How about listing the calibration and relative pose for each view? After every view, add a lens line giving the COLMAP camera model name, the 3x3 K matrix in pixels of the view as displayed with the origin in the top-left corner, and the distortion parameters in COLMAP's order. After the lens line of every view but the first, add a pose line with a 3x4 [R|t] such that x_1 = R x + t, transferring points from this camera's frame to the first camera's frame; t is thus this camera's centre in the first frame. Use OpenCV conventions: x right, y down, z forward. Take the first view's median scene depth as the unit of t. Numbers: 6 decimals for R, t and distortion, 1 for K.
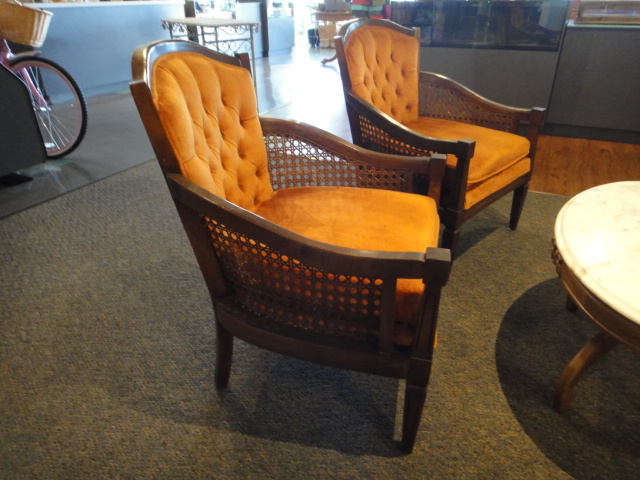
lens RADIAL K [[453.9, 0, 321.1], [0, 453.9, 241.5], [0, 0, 1]] dist [-0.005697, -0.001534]
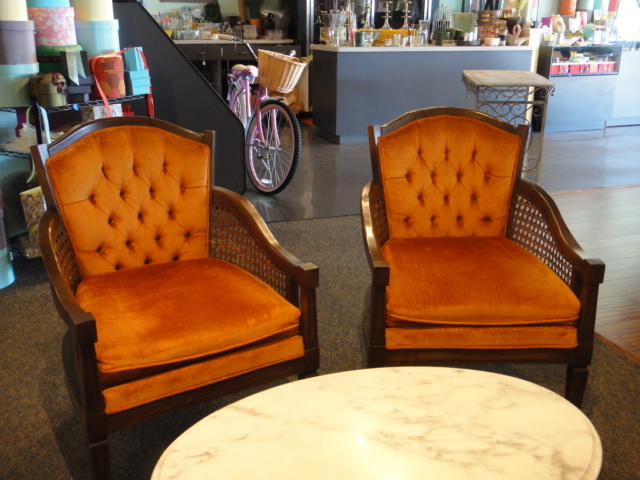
lens RADIAL K [[639.4, 0, 322.6], [0, 639.4, 235.0], [0, 0, 1]] dist [-0.012145, 0.000000]
pose [[0.707299, 0.240054, -0.664907, 1.067627], [-0.350117, 0.936071, -0.034485, -0.204296], [0.614122, 0.257186, 0.746129, 0.049760]]
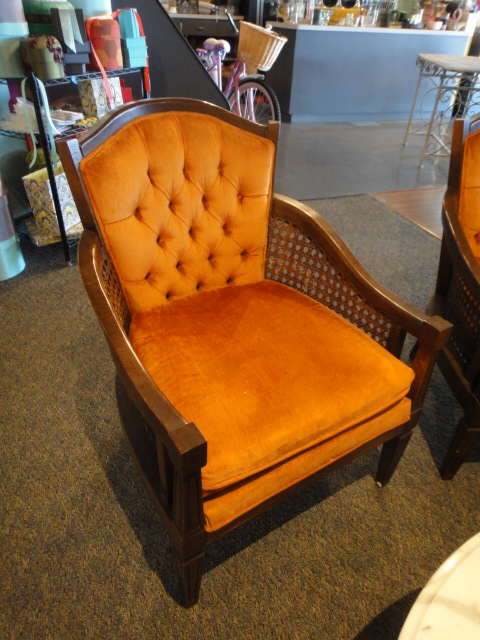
lens RADIAL K [[453.9, 0, 243.5], [0, 453.9, 323.0], [0, 0, 1]] dist [-0.005697, -0.001534]
pose [[0.717483, 0.432319, -0.546184, 0.408822], [-0.374712, 0.900525, 0.220557, -0.219552], [0.587204, 0.046416, 0.808107, 0.247301]]
